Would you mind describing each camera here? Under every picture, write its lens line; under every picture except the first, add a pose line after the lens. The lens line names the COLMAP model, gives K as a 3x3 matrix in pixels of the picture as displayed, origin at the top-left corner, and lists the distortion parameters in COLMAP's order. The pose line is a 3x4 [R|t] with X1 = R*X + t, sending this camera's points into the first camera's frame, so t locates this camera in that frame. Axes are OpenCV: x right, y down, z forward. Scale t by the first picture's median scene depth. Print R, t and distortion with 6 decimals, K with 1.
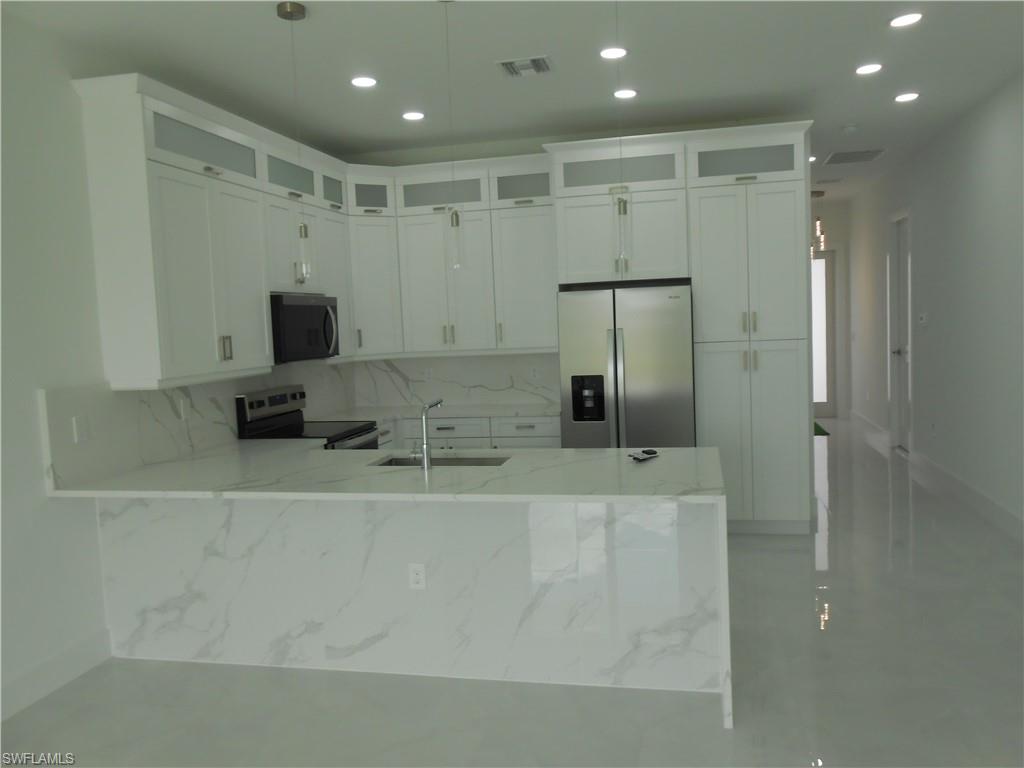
lens RADIAL K [[803.2, 0, 512.0], [0, 803.2, 384.0], [0, 0, 1]] dist [-0.039823, 0.080188]
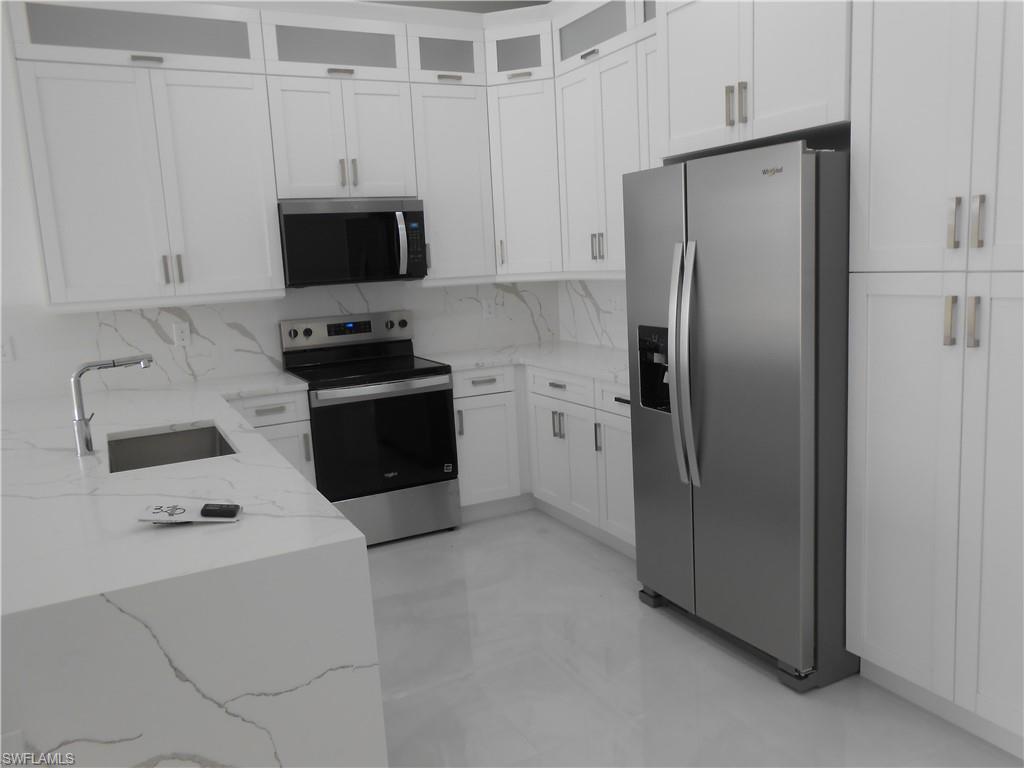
lens RADIAL K [[799.0, 0, 512.0], [0, 799.0, 384.0], [0, 0, 1]] dist [-0.039798, 0.075806]
pose [[0.648563, 0.130360, -0.749915, 0.450441], [-0.034915, 0.989283, 0.141774, -0.046543], [0.760360, -0.065766, 0.646164, 0.580238]]
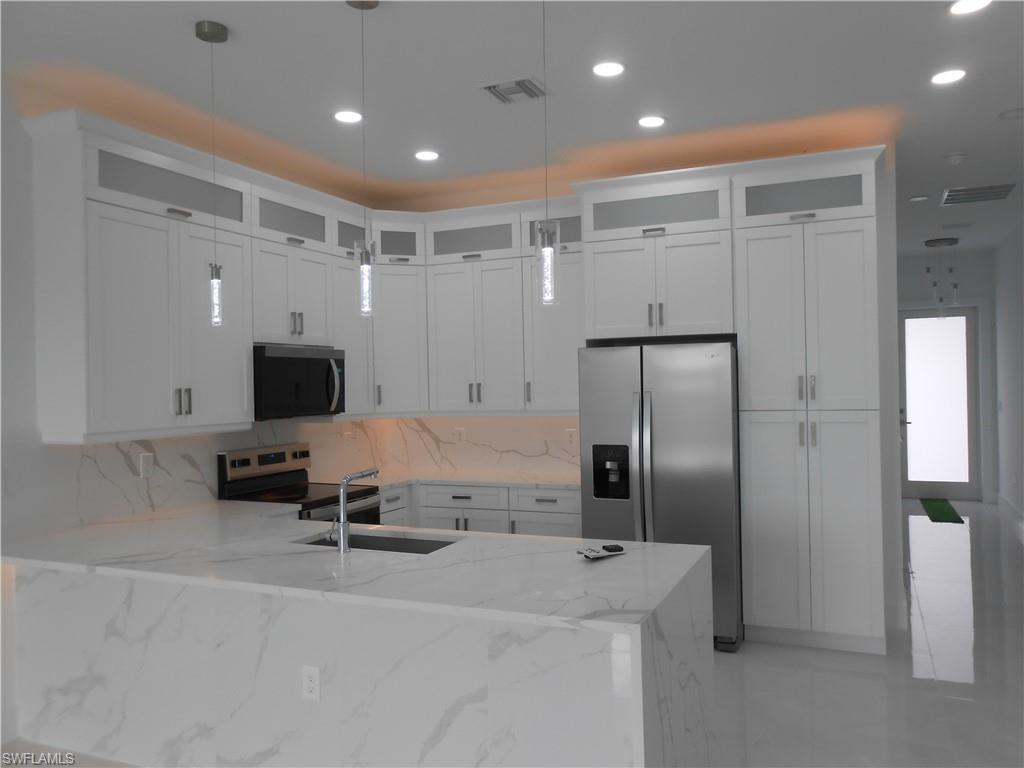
lens RADIAL K [[803.2, 0, 512.0], [0, 803.2, 384.0], [0, 0, 1]] dist [-0.039823, 0.080188]
pose [[0.981407, 0.024117, -0.190416, 0.155193], [-0.037622, 0.997001, -0.067630, -0.013945], [0.188214, 0.073536, 0.979371, 0.134598]]
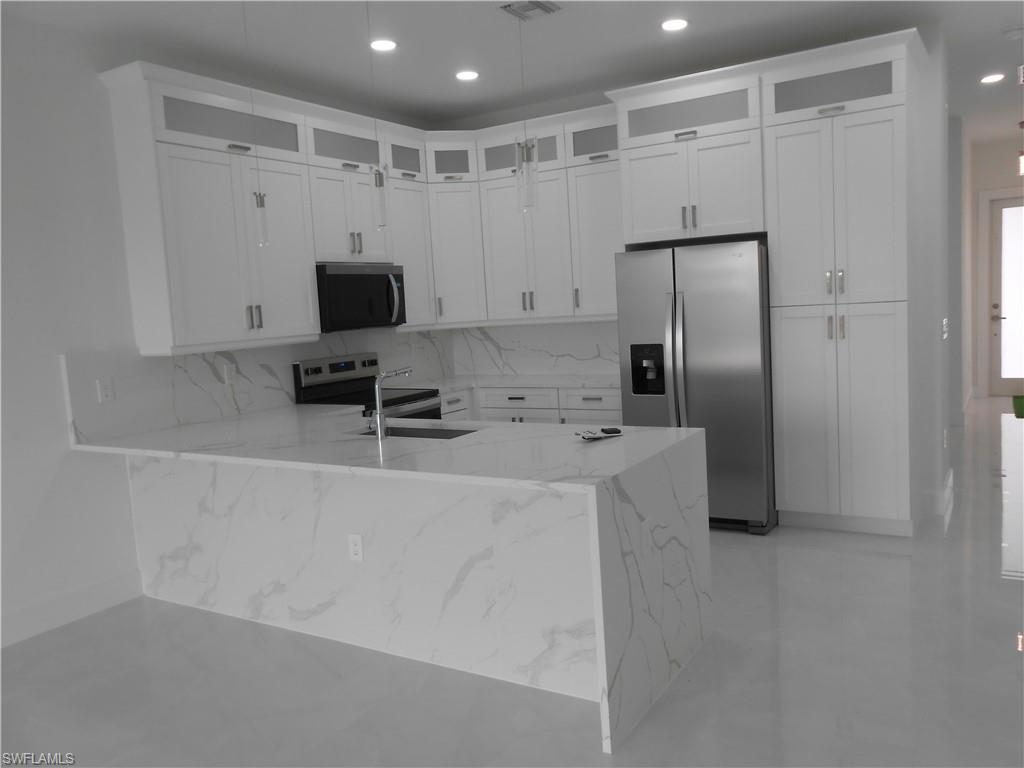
lens RADIAL K [[803.2, 0, 512.0], [0, 803.2, 384.0], [0, 0, 1]] dist [-0.039823, 0.080188]
pose [[0.946246, 0.019951, -0.322832, 0.248198], [-0.007329, 0.999162, 0.040266, -0.001397], [0.323365, -0.035736, 0.945599, 0.089956]]
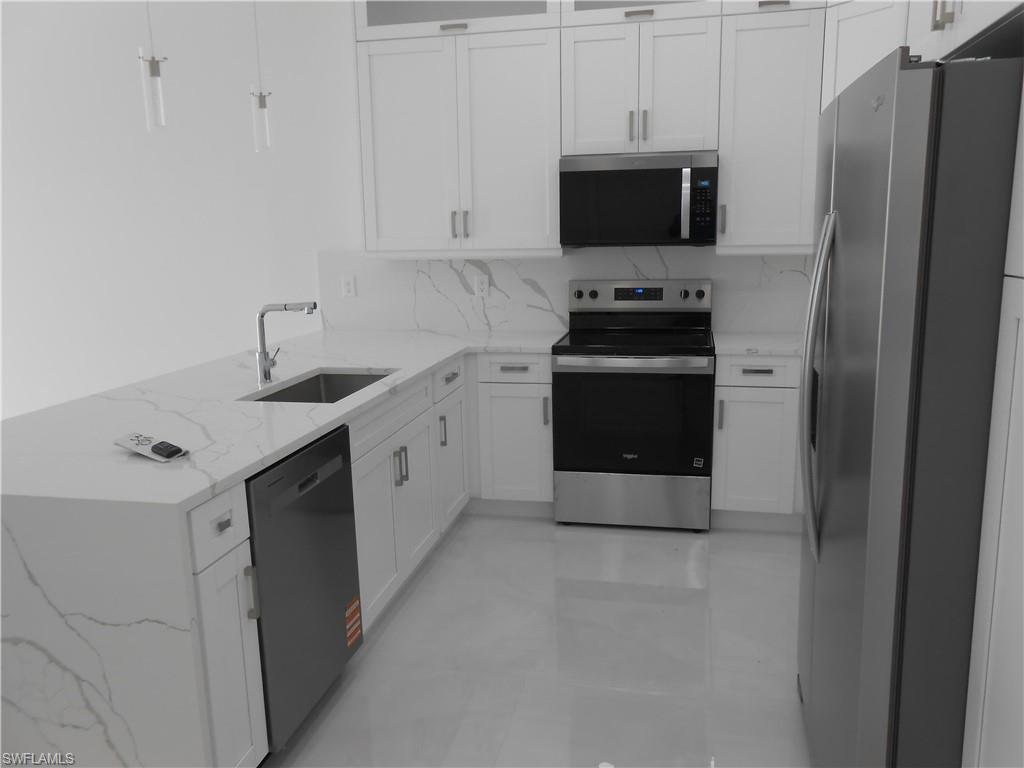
lens RADIAL K [[824.8, 0, 512.0], [0, 824.8, 384.0], [0, 0, 1]] dist [-0.011252, -0.000038]
pose [[0.012191, 0.228855, -0.973384, 0.509847], [-0.058047, 0.971977, 0.227797, -0.070971], [0.998239, 0.053725, 0.025133, 0.853475]]
